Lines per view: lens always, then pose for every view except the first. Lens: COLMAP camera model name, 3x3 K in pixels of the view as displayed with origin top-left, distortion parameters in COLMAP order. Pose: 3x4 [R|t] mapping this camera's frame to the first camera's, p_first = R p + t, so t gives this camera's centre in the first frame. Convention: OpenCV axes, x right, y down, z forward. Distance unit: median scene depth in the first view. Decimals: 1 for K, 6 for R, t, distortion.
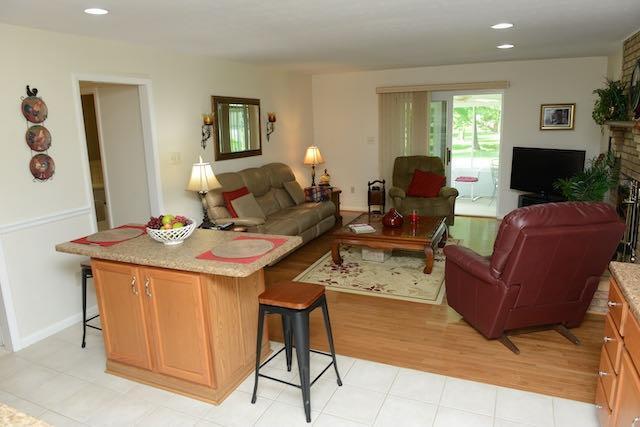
lens RADIAL K [[431.5, 0, 317.9], [0, 431.5, 215.5], [0, 0, 1]] dist [-0.053035, -0.013133]
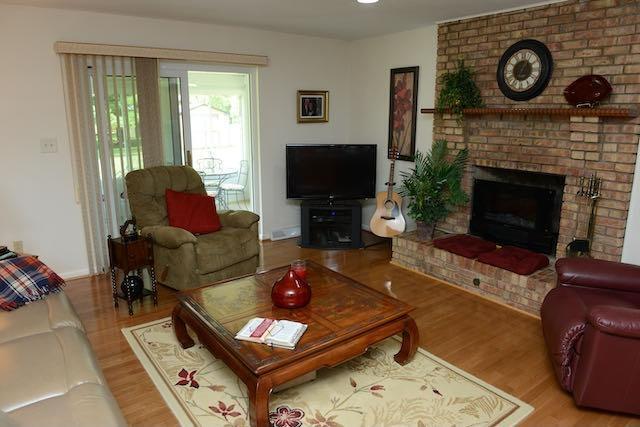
lens RADIAL K [[431.5, 0, 315.8], [0, 431.5, 210.3], [0, 0, 1]] dist [-0.053035, -0.013133]
pose [[0.491494, -0.161724, 0.855733, -0.194208], [0.174808, 0.980928, 0.084983, -0.100676], [-0.853156, 0.107821, 0.510391, 0.570559]]
